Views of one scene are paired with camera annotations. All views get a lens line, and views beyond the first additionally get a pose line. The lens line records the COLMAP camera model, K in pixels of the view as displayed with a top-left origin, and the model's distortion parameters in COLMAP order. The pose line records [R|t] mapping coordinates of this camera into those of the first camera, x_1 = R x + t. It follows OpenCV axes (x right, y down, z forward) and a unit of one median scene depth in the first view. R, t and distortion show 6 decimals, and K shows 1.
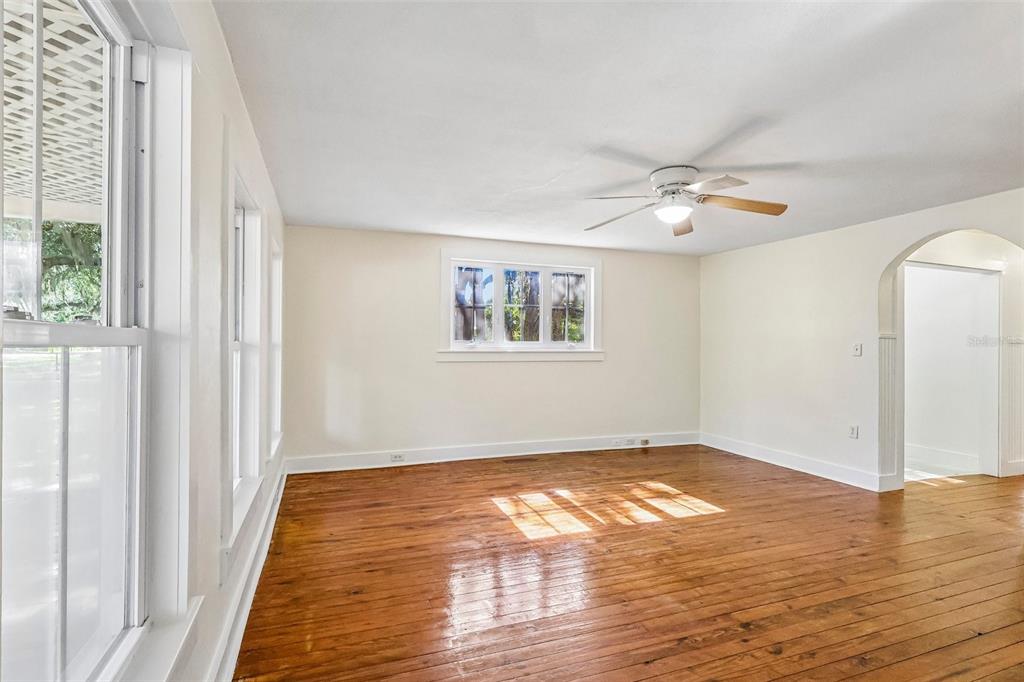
lens RADIAL K [[480.4, 0, 470.9], [0, 480.4, 347.5], [0, 0, 1]] dist [-0.006581, 0.000518]
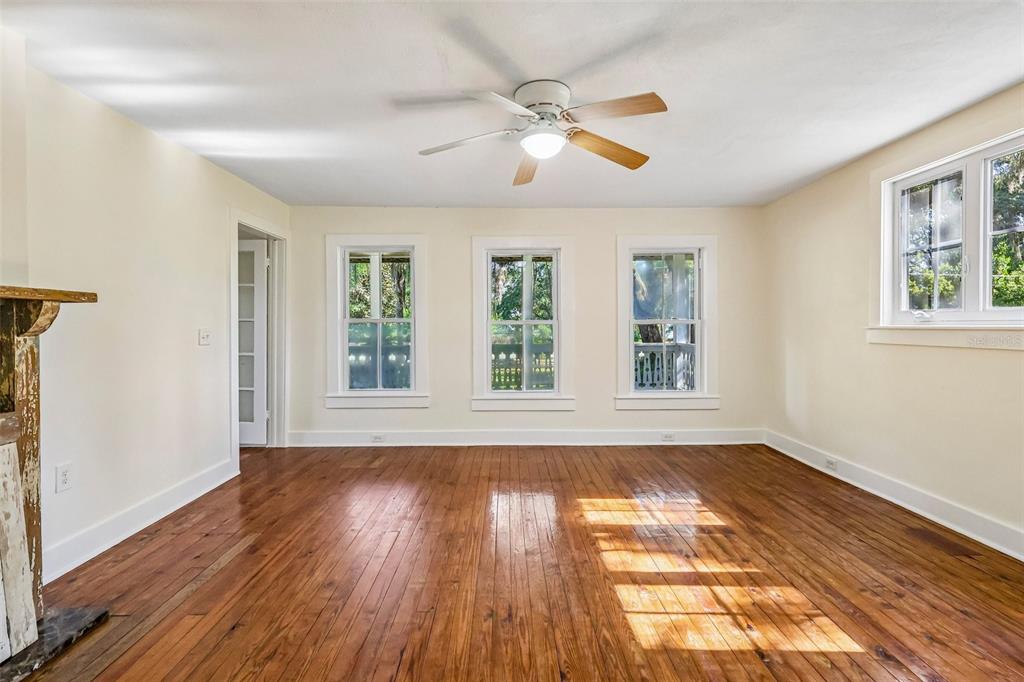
lens RADIAL K [[480.4, 0, 519.2], [0, 480.4, 333.9], [0, 0, 1]] dist [-0.006581, 0.000518]
pose [[-0.272932, 0.012077, -0.961957, 1.016161], [-0.000769, 0.999918, 0.012772, 0.011470], [0.962033, 0.004226, -0.272901, 1.008254]]
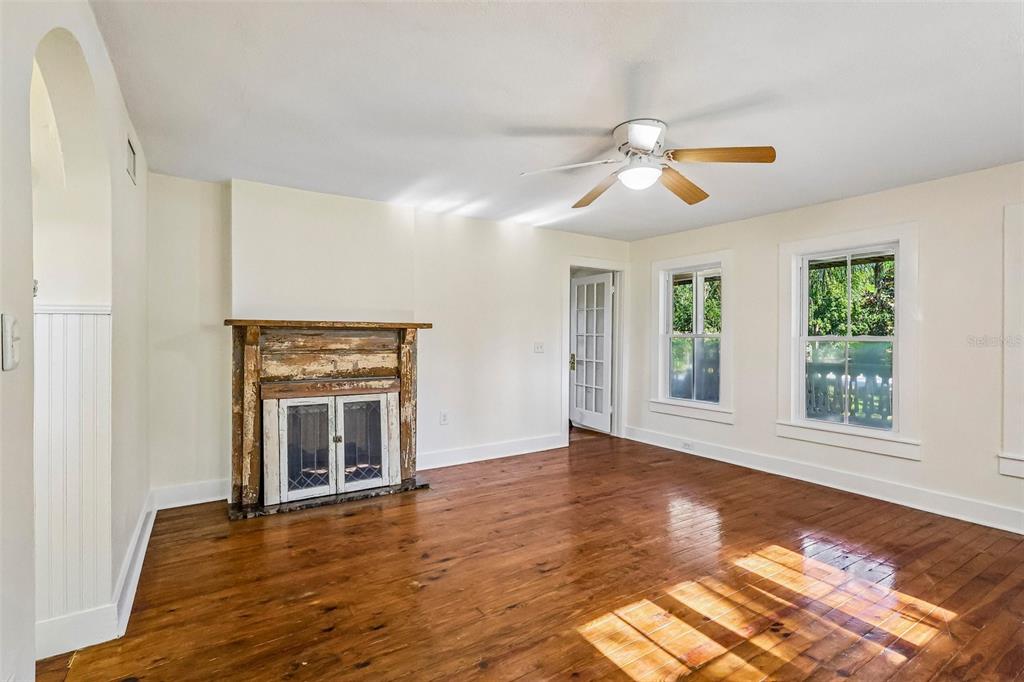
lens RADIAL K [[480.4, 0, 509.0], [0, 480.4, 341.7], [0, 0, 1]] dist [-0.006581, 0.000518]
pose [[-0.960489, -0.006726, -0.278238, 0.751417], [-0.010429, 0.999876, 0.011831, -0.001800], [0.278124, 0.014265, -0.960439, 1.497662]]
